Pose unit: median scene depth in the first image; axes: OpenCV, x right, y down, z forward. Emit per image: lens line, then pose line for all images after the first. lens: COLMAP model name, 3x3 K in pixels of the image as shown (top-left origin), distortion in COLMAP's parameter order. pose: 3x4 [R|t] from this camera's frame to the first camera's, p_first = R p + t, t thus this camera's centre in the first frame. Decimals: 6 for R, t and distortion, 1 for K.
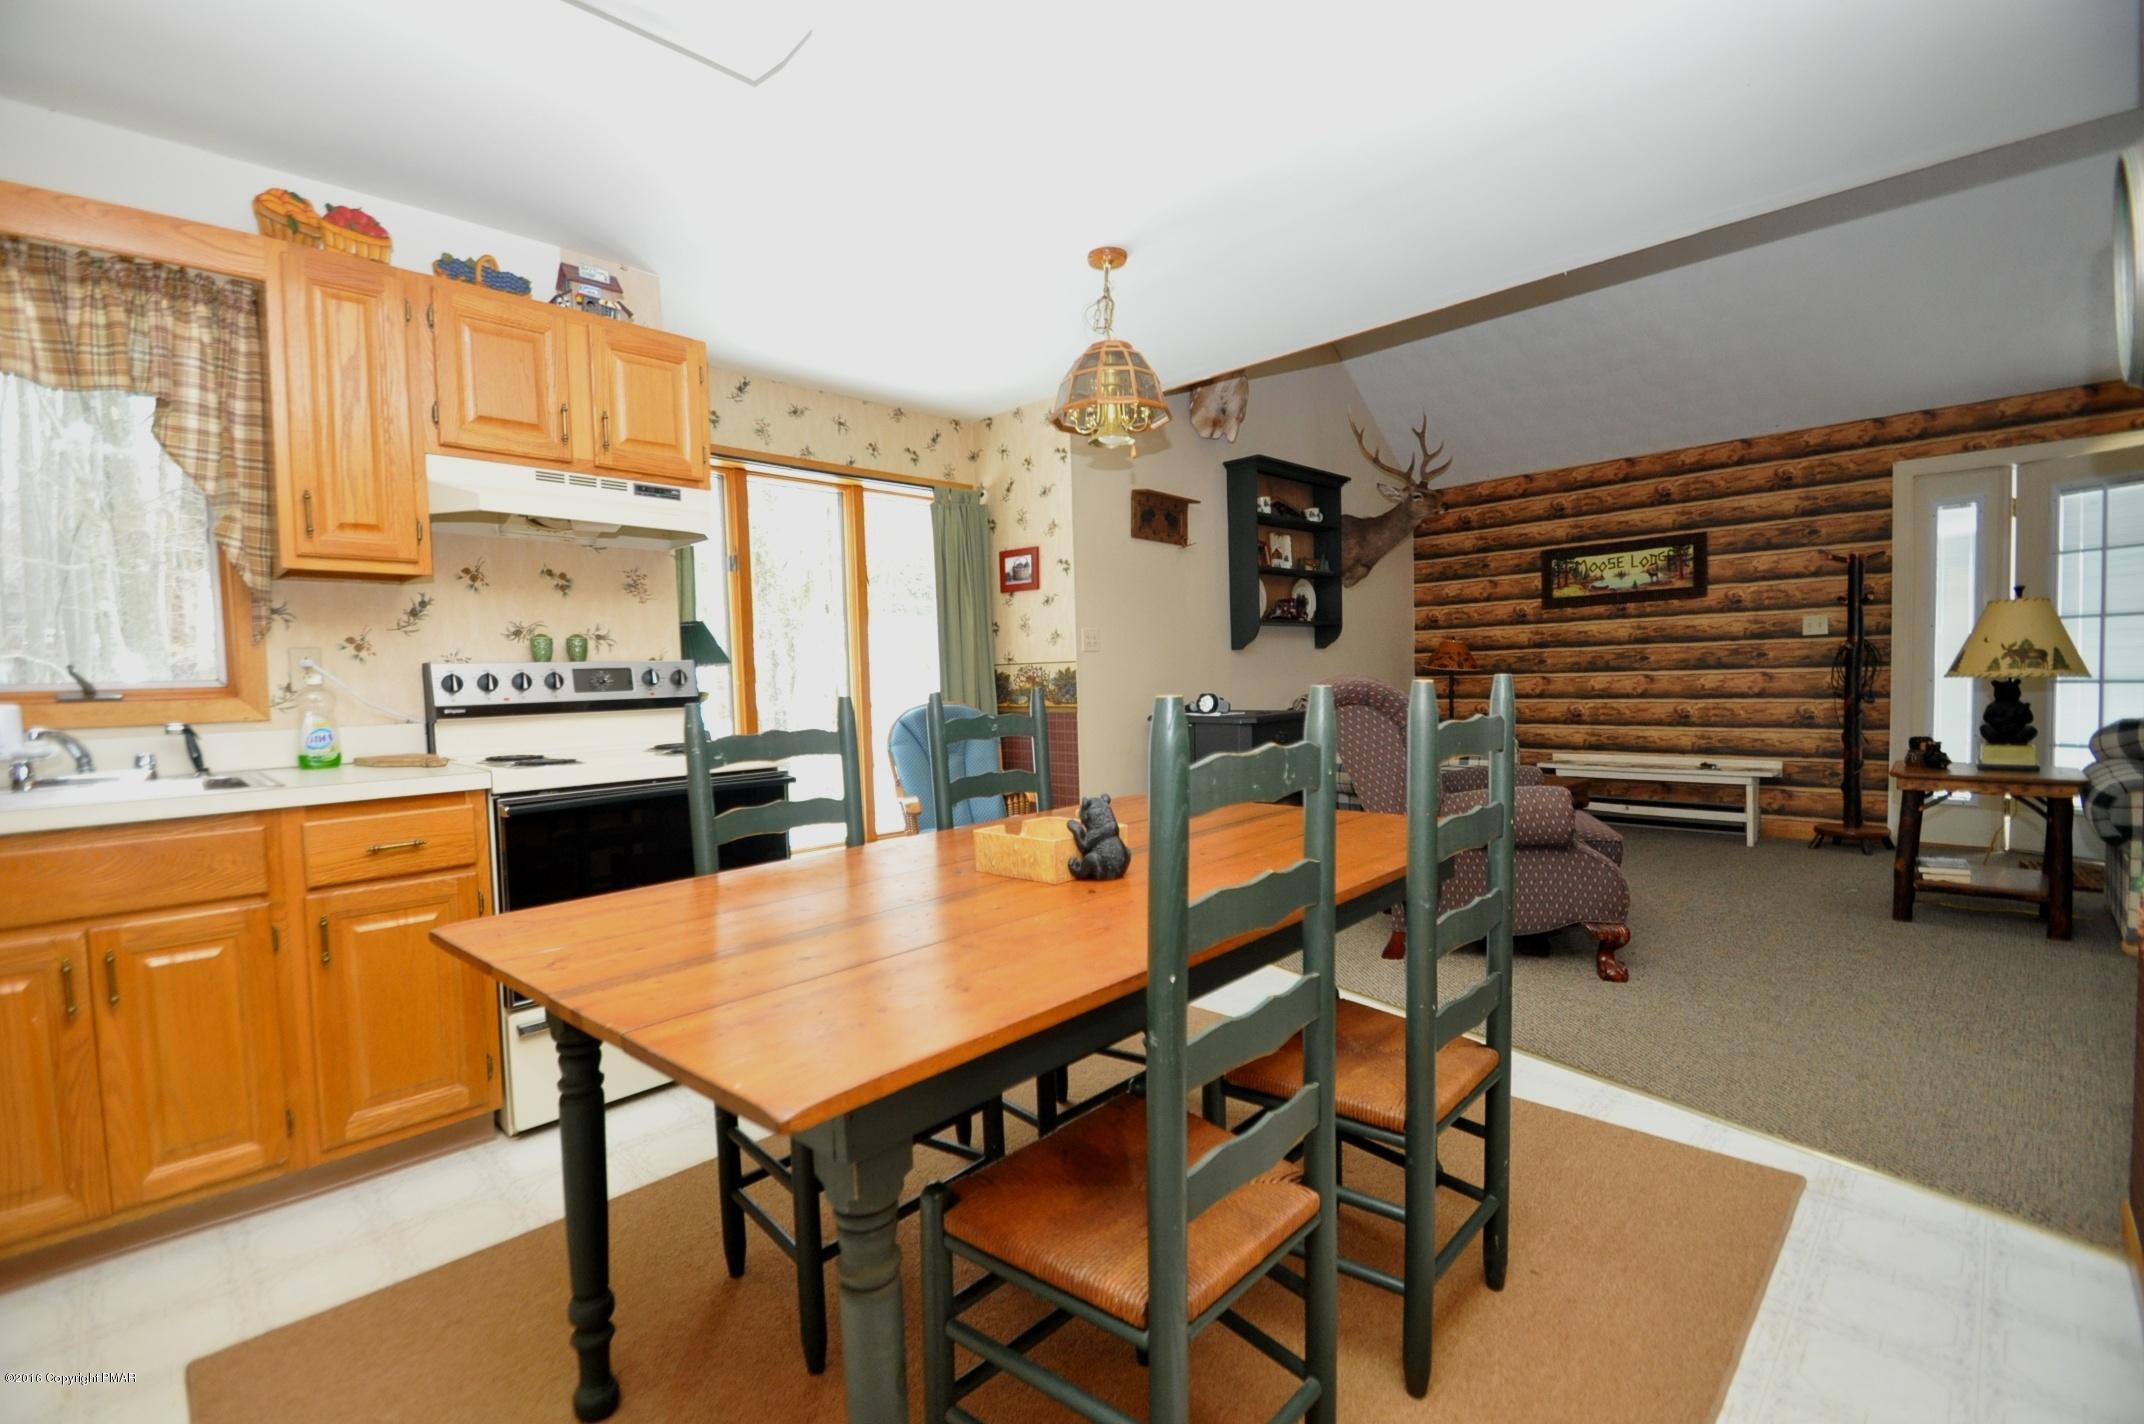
lens RADIAL K [[936.8, 0, 1033.3], [0, 936.8, 720.0], [0, 0, 1]] dist [0.013051, -0.015833]
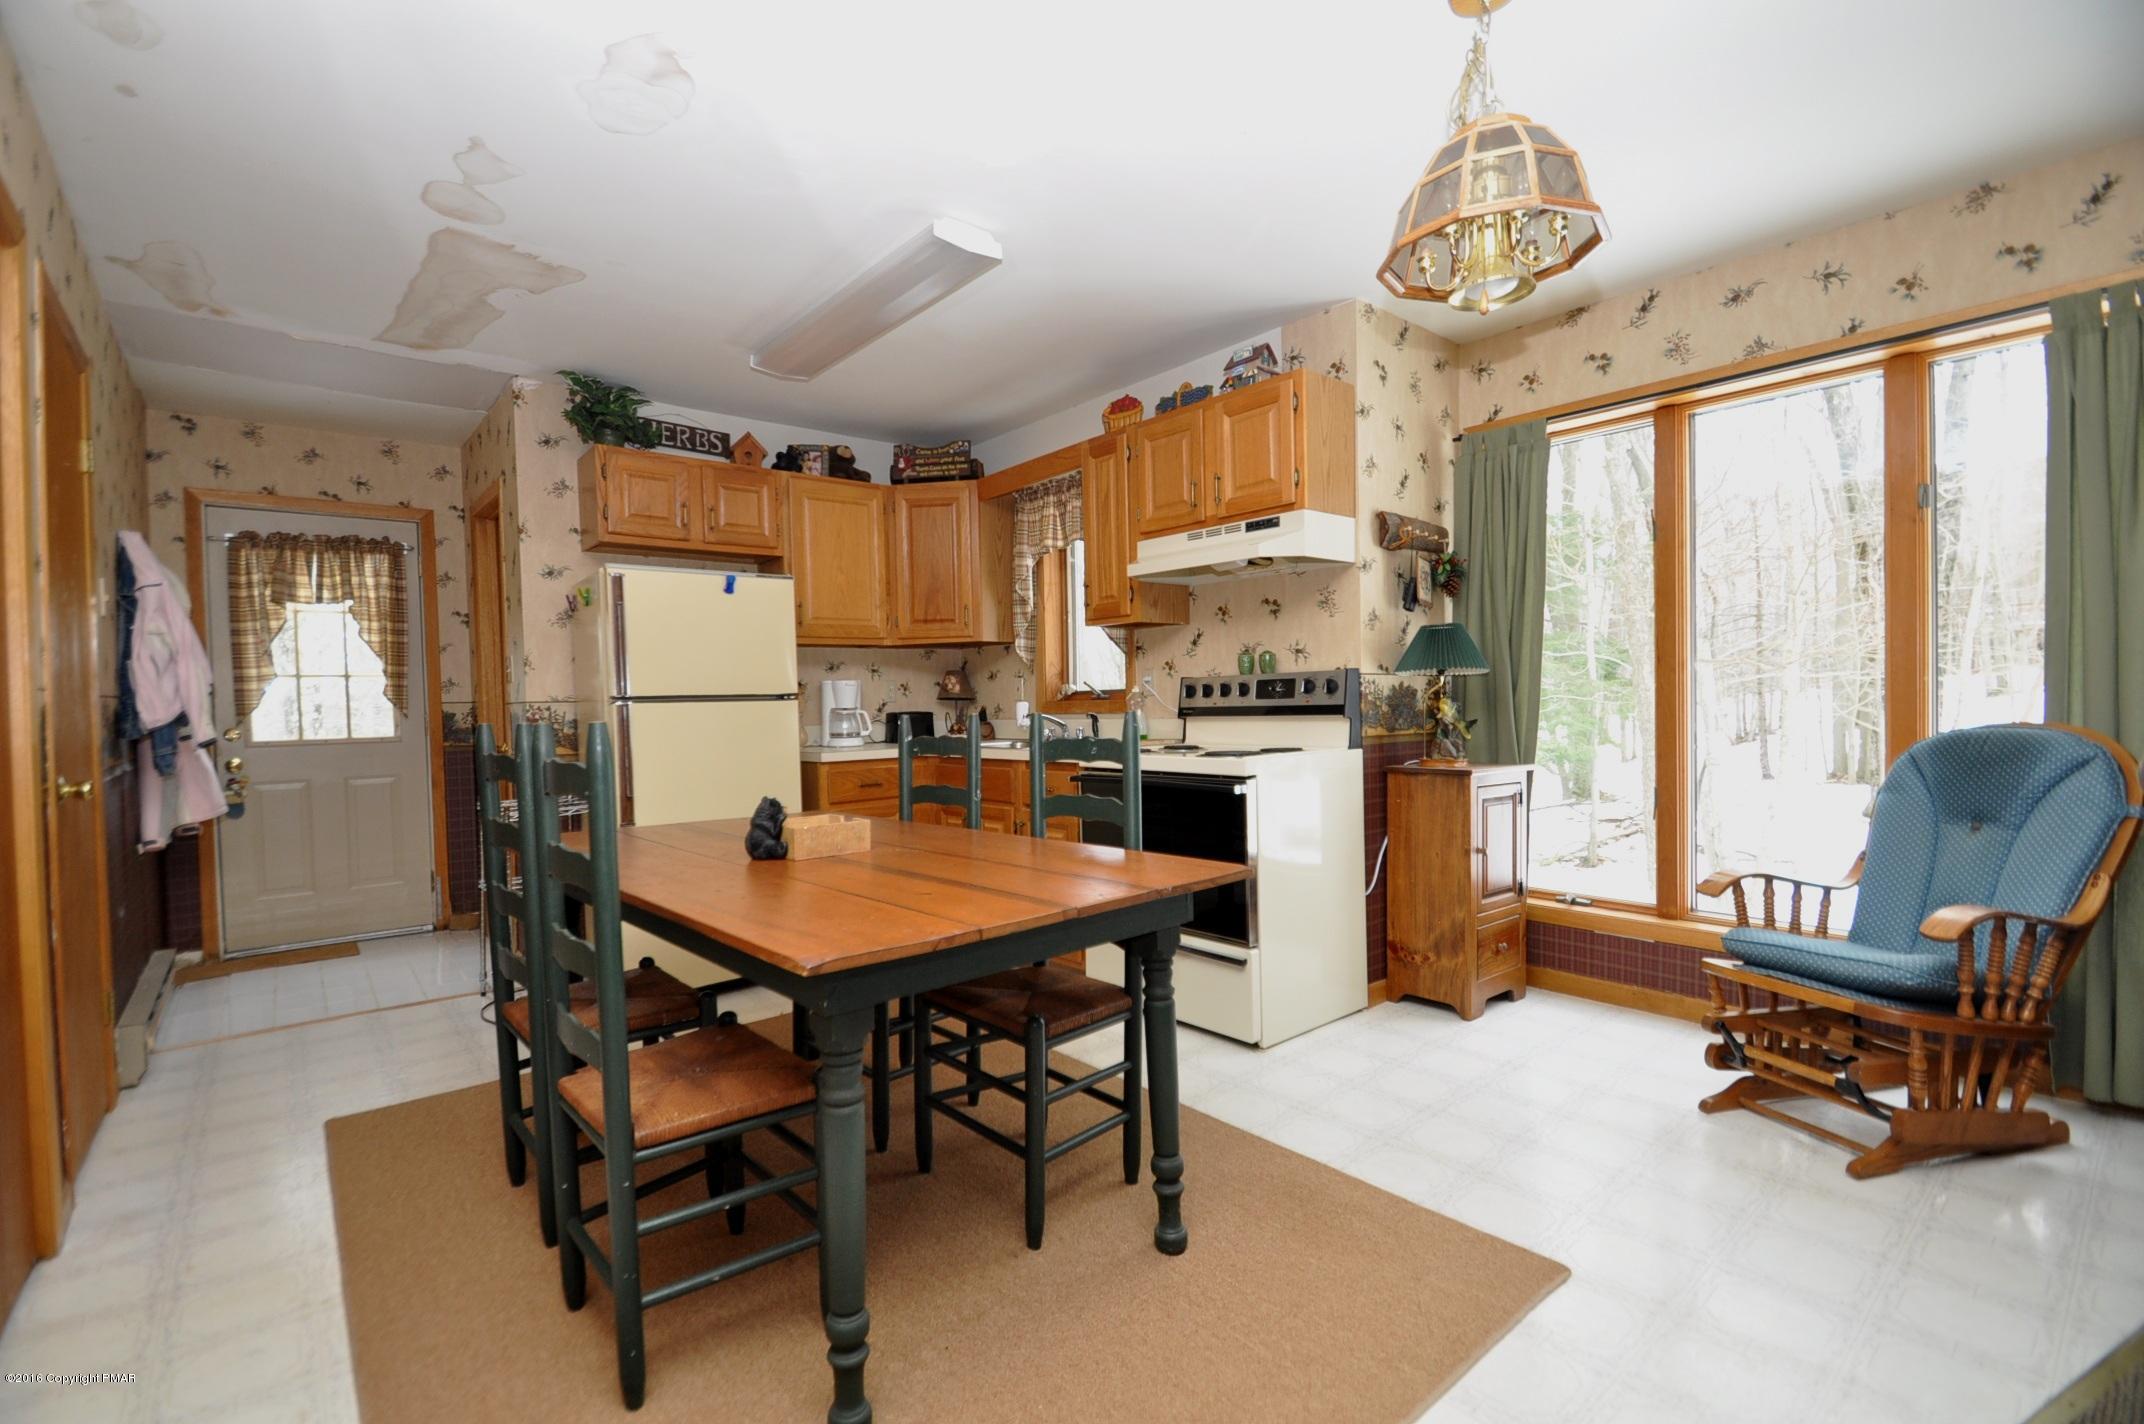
lens RADIAL K [[936.8, 0, 1033.3], [0, 936.8, 720.0], [0, 0, 1]] dist [0.013051, -0.015833]
pose [[-0.092704, 0.049854, -0.994445, 0.772671], [-0.019818, 0.998455, 0.051903, -0.061612], [0.995496, 0.024519, -0.091573, 0.845254]]
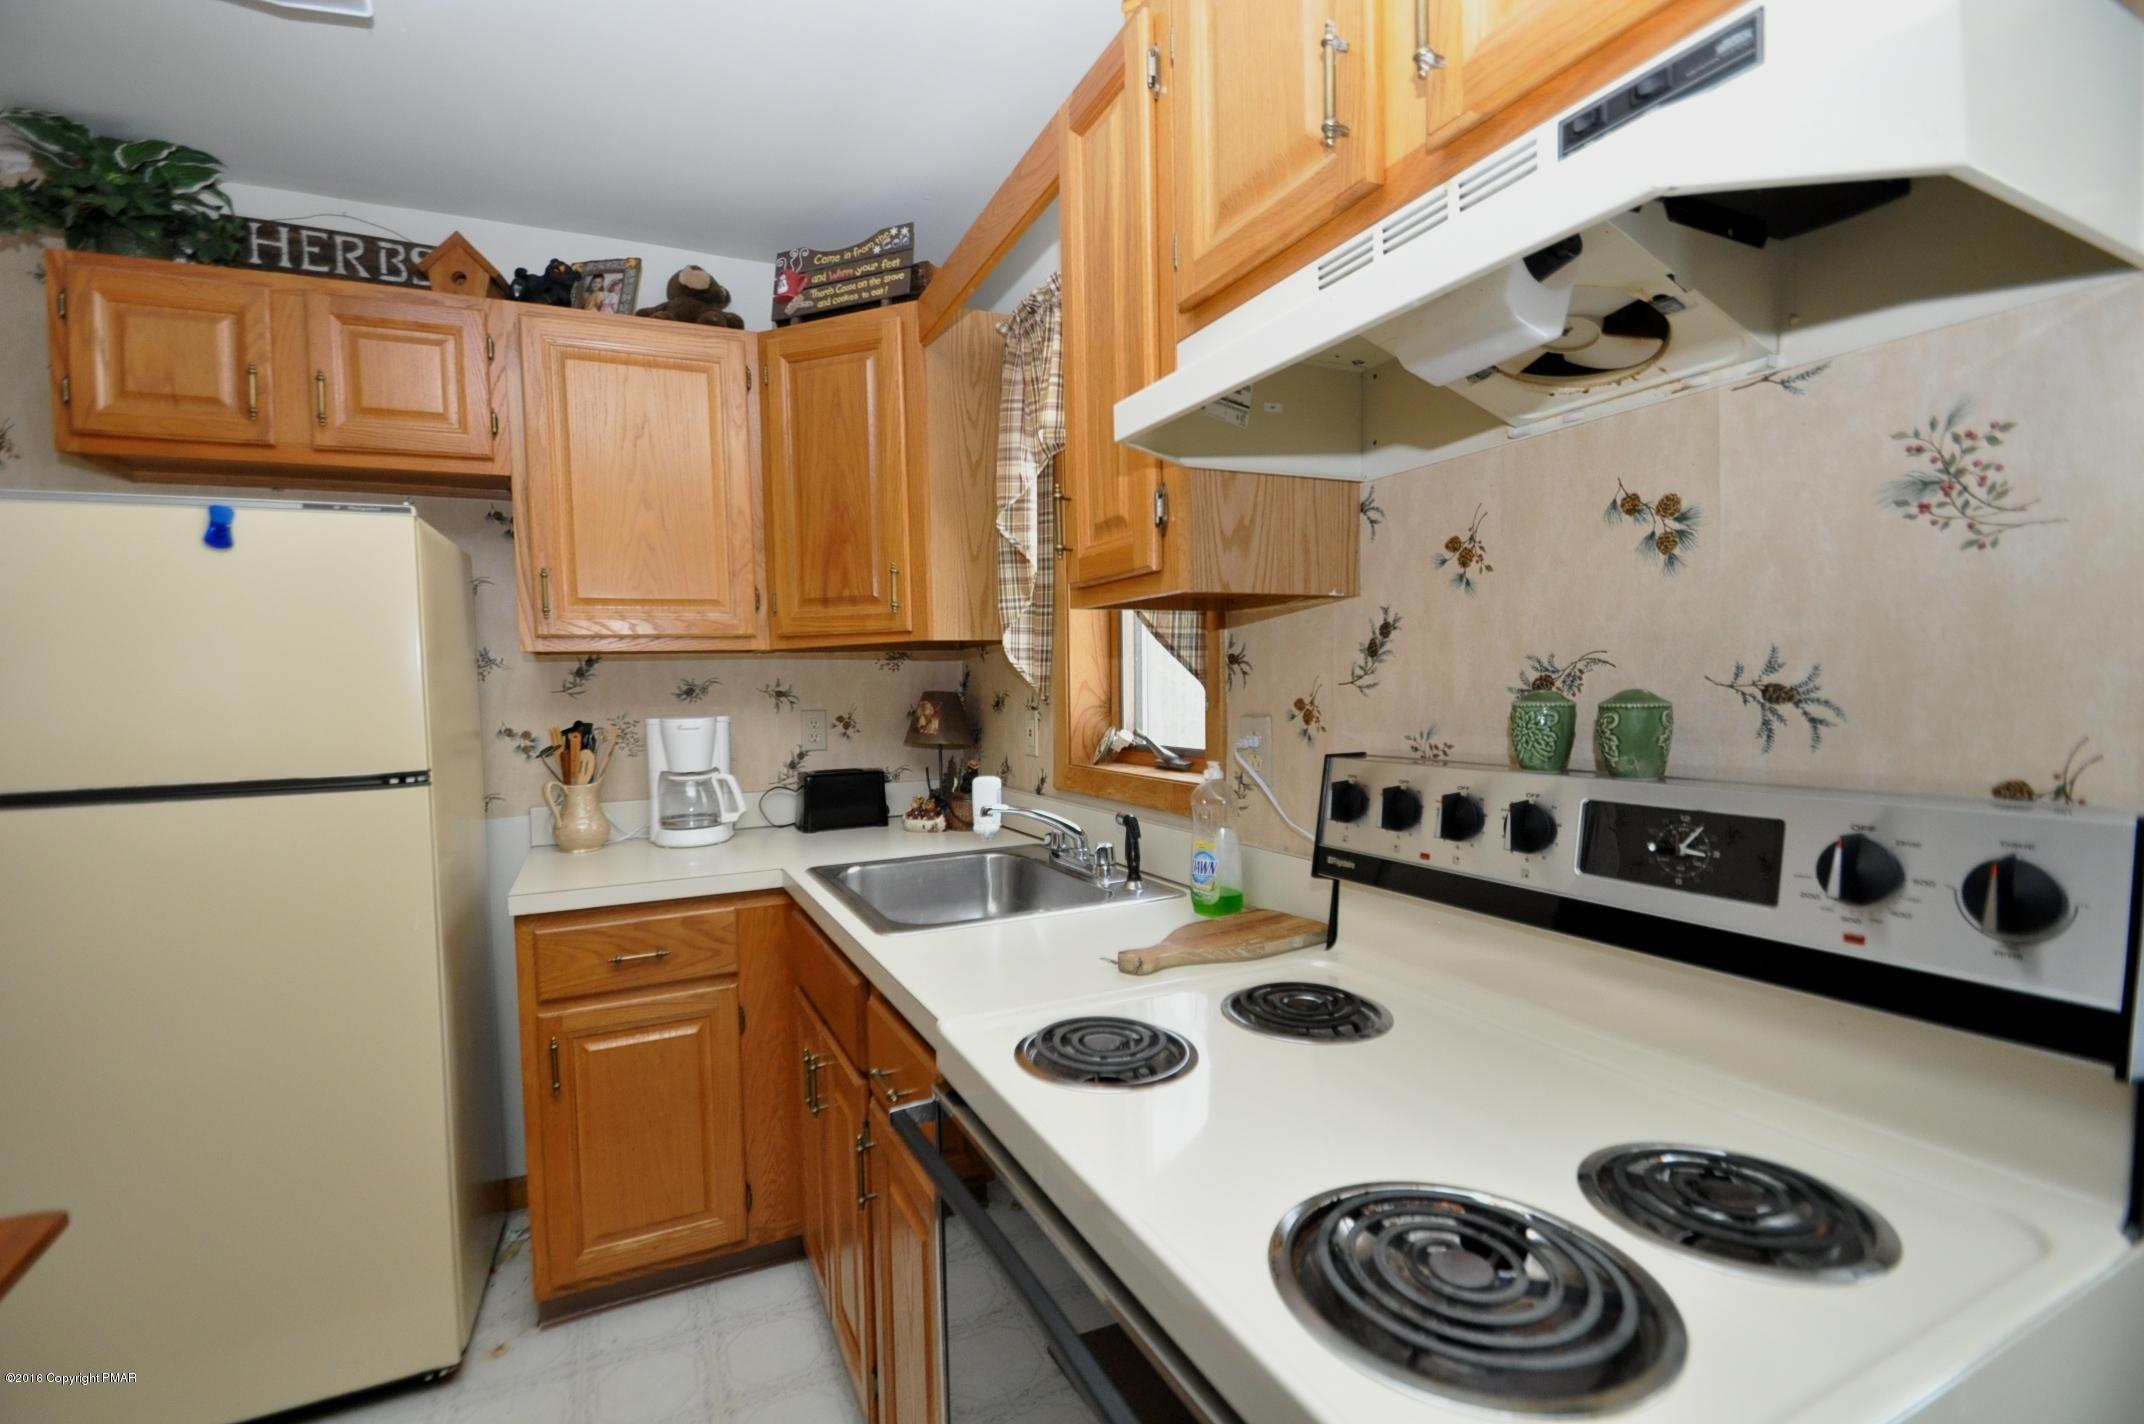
lens RADIAL K [[936.8, 0, 1033.3], [0, 936.8, 720.0], [0, 0, 1]] dist [0.013051, -0.015833]
pose [[-0.346558, 0.070582, -0.935369, -0.124897], [-0.012533, 0.996728, 0.079855, -0.108490], [0.937945, 0.039398, -0.344539, 0.956481]]
